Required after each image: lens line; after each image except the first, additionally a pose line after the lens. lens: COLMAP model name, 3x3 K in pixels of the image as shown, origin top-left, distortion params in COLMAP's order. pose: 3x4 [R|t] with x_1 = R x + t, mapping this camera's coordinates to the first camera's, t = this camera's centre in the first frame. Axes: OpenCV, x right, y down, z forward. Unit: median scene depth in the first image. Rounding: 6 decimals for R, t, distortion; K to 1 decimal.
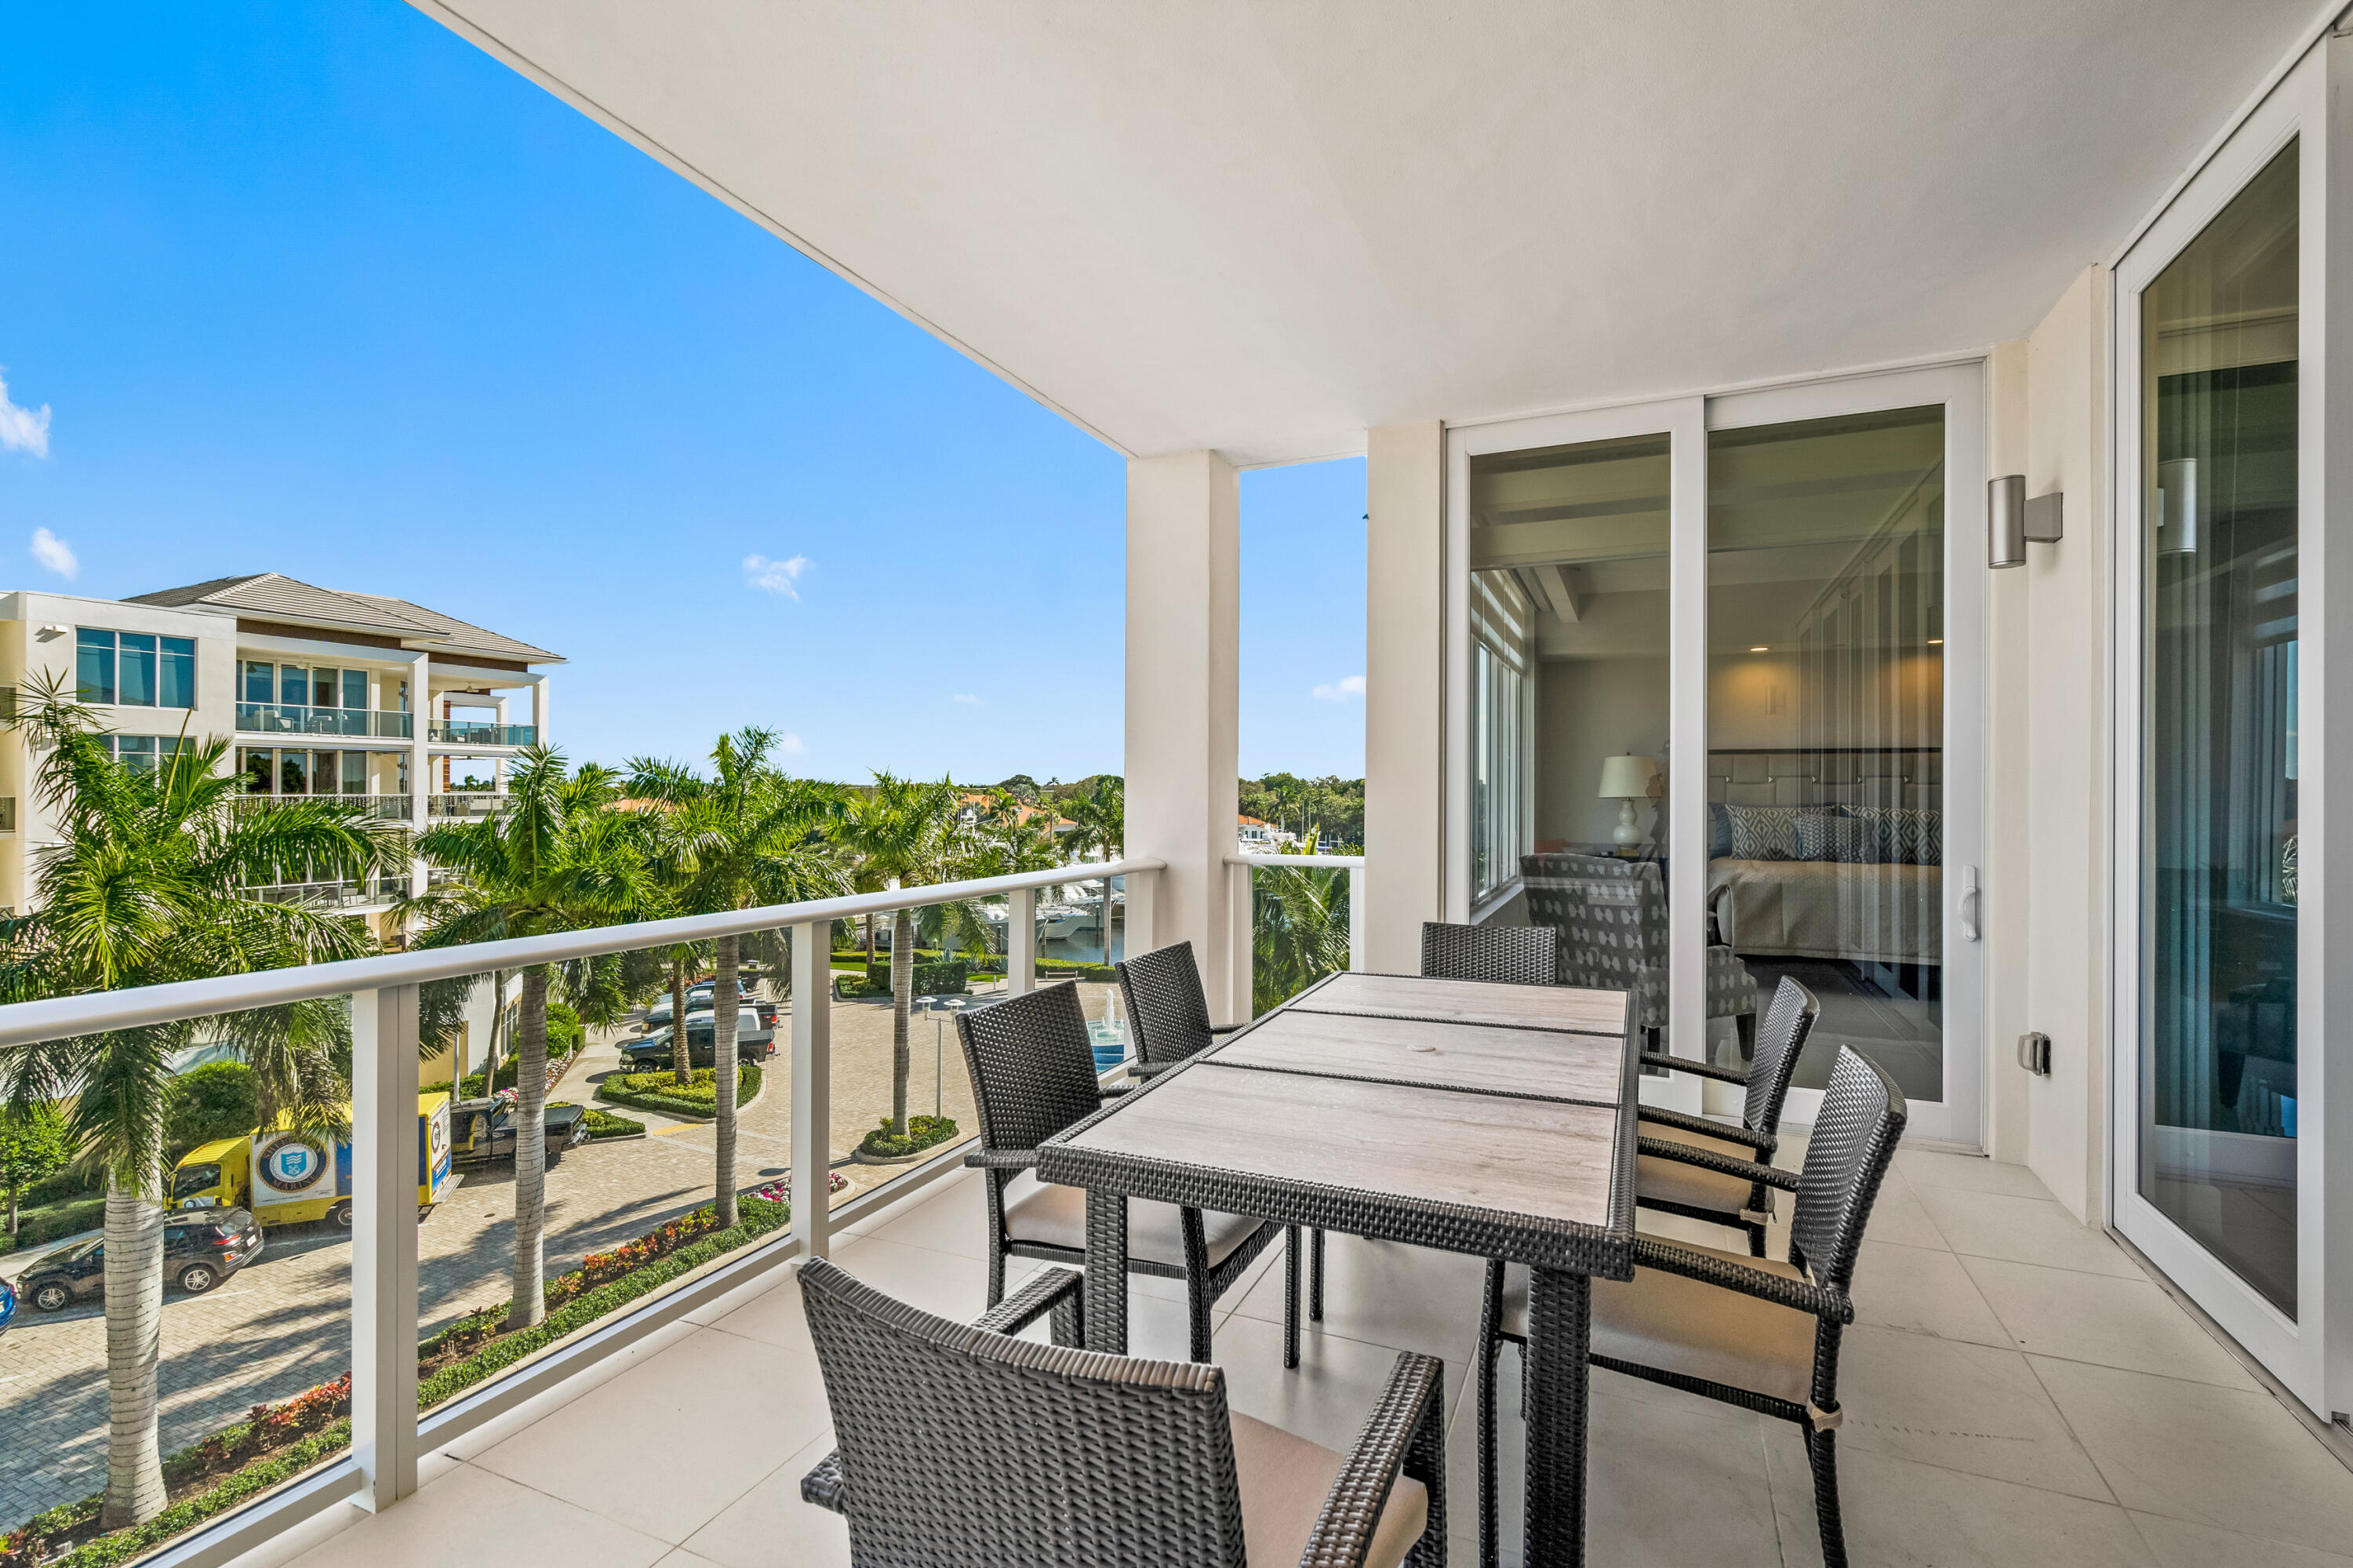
lens RADIAL K [[1065.2, 0, 1176.5], [0, 1065.2, 784.0], [0, 0, 1]] dist [-0.000044, -0.000182]
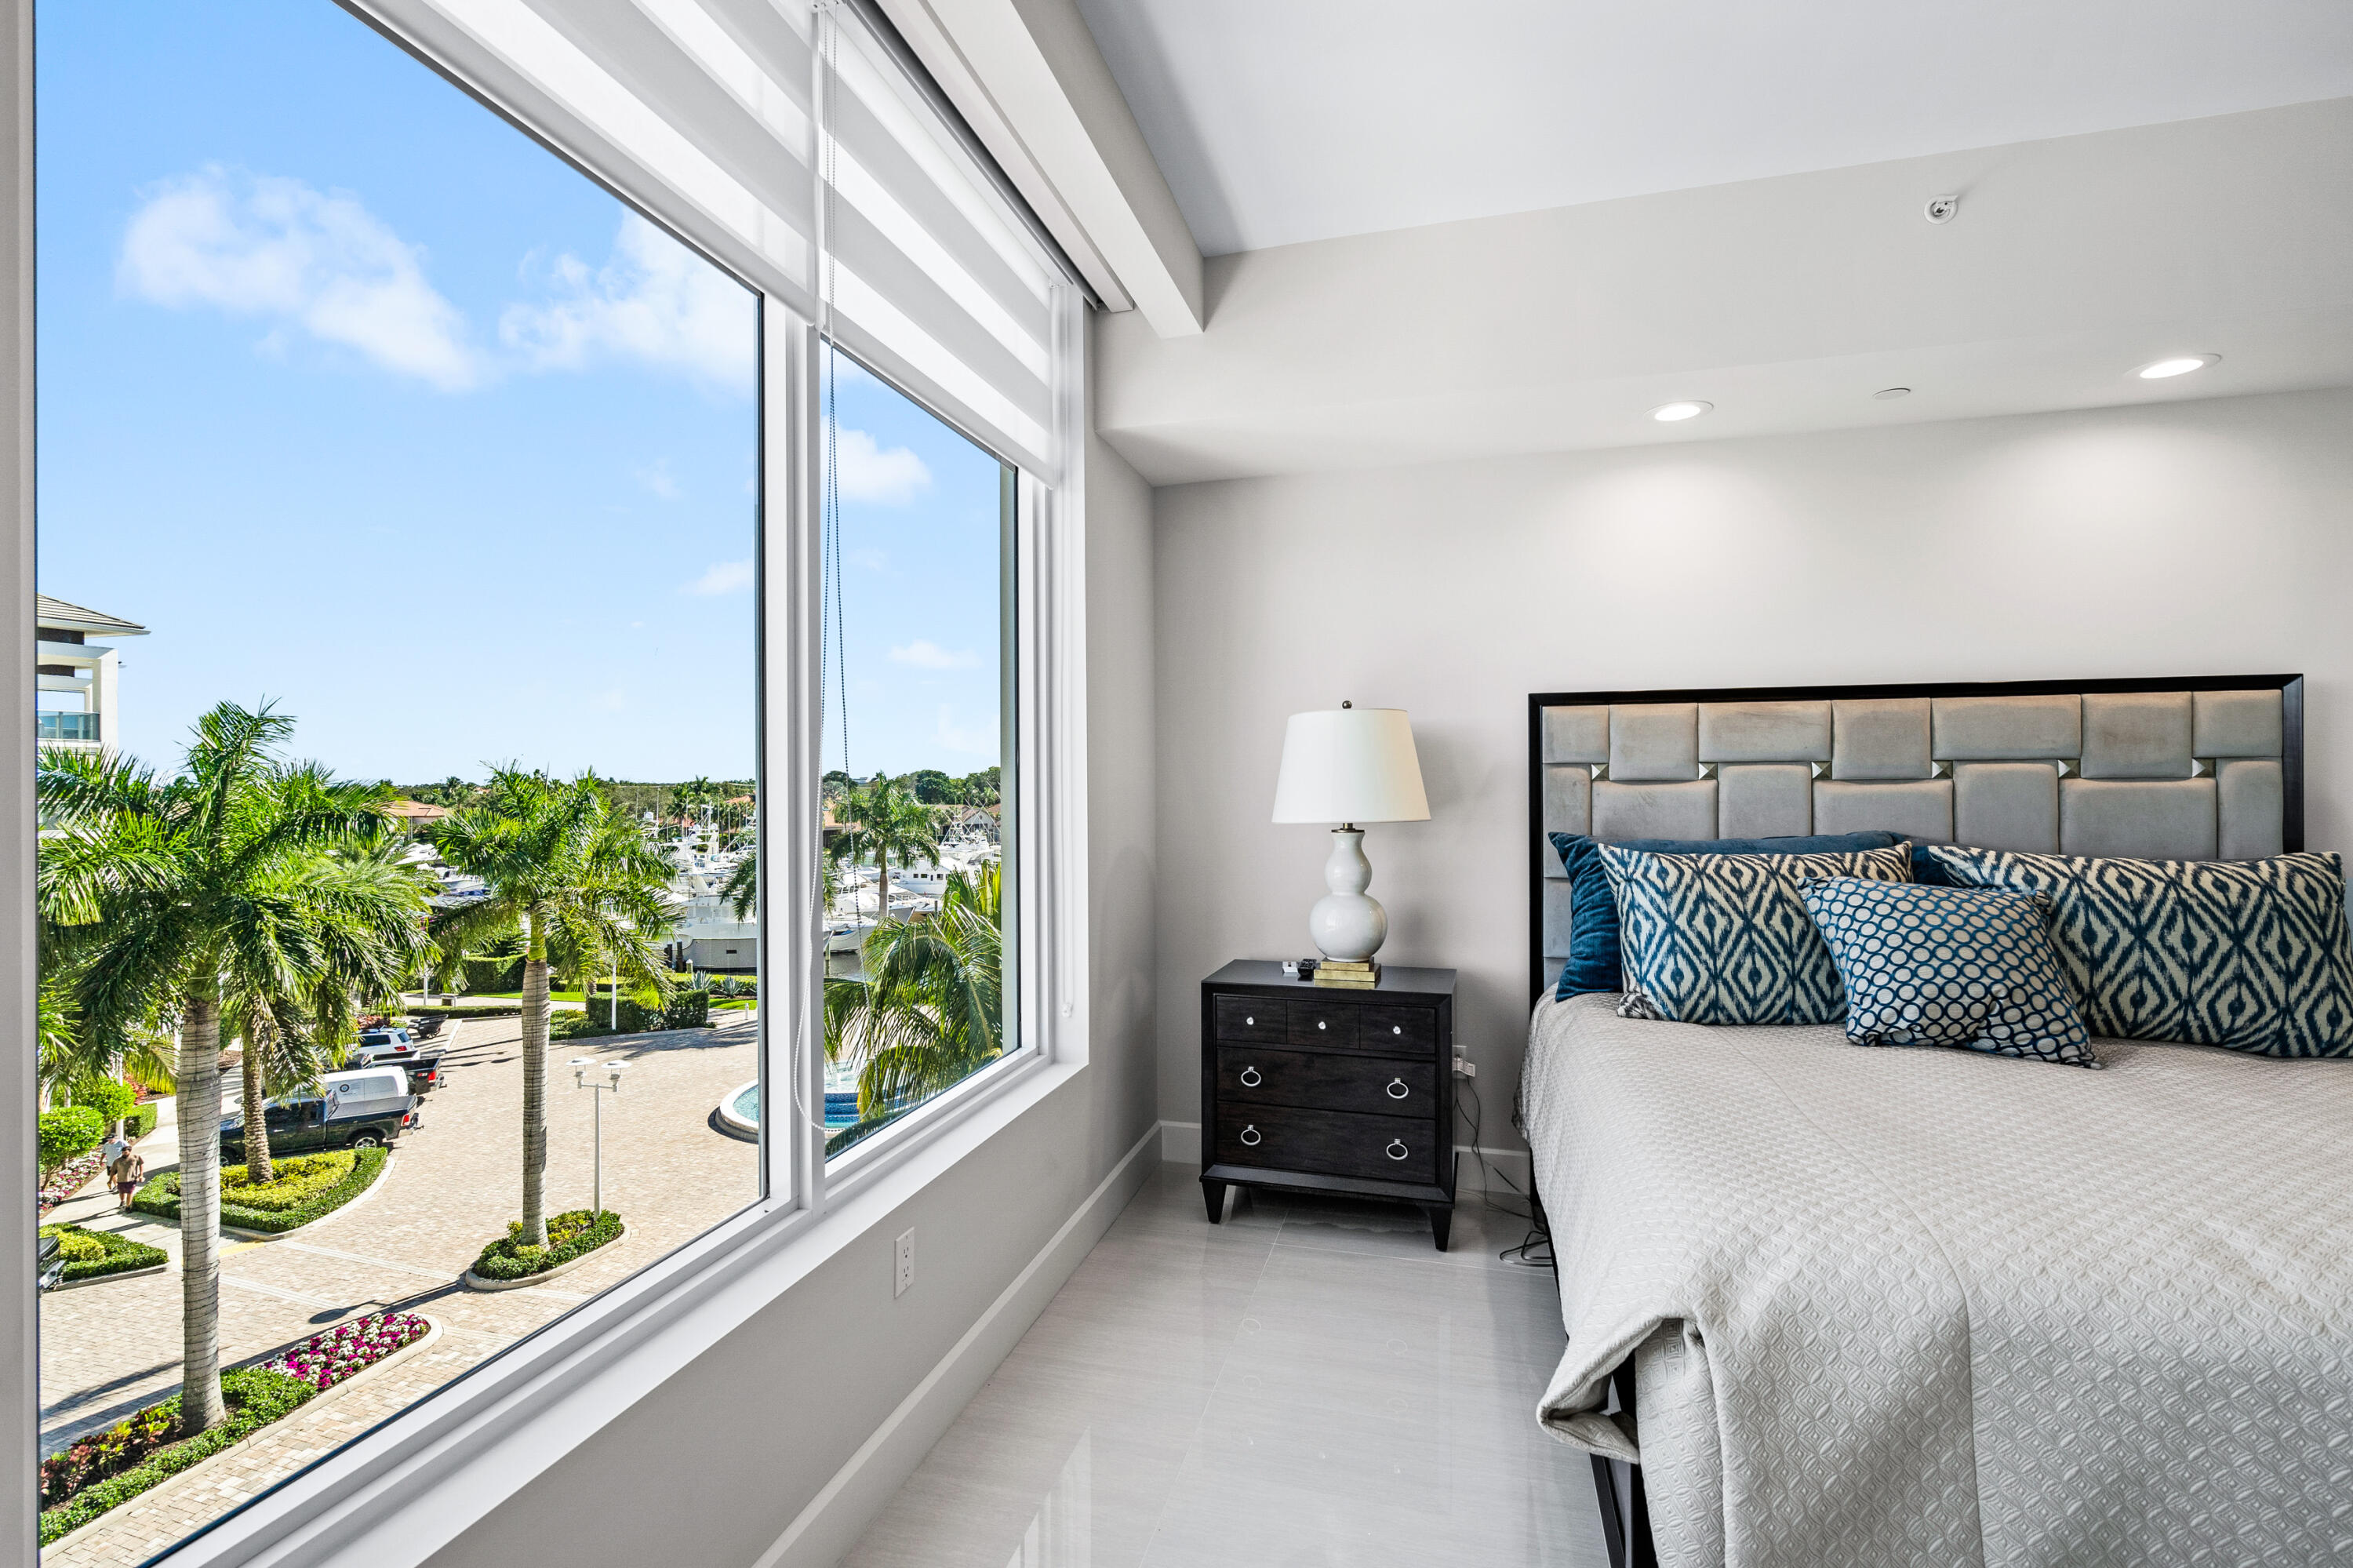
lens RADIAL K [[1061.0, 0, 1187.8], [0, 1061.0, 778.2], [0, 0, 1]] dist [-0.000608, -0.000236]
pose [[0.986564, -0.009445, 0.163104, 0.079690], [0.009413, 0.999955, 0.000967, -0.001268], [-0.163106, 0.000581, 0.986608, 0.165451]]
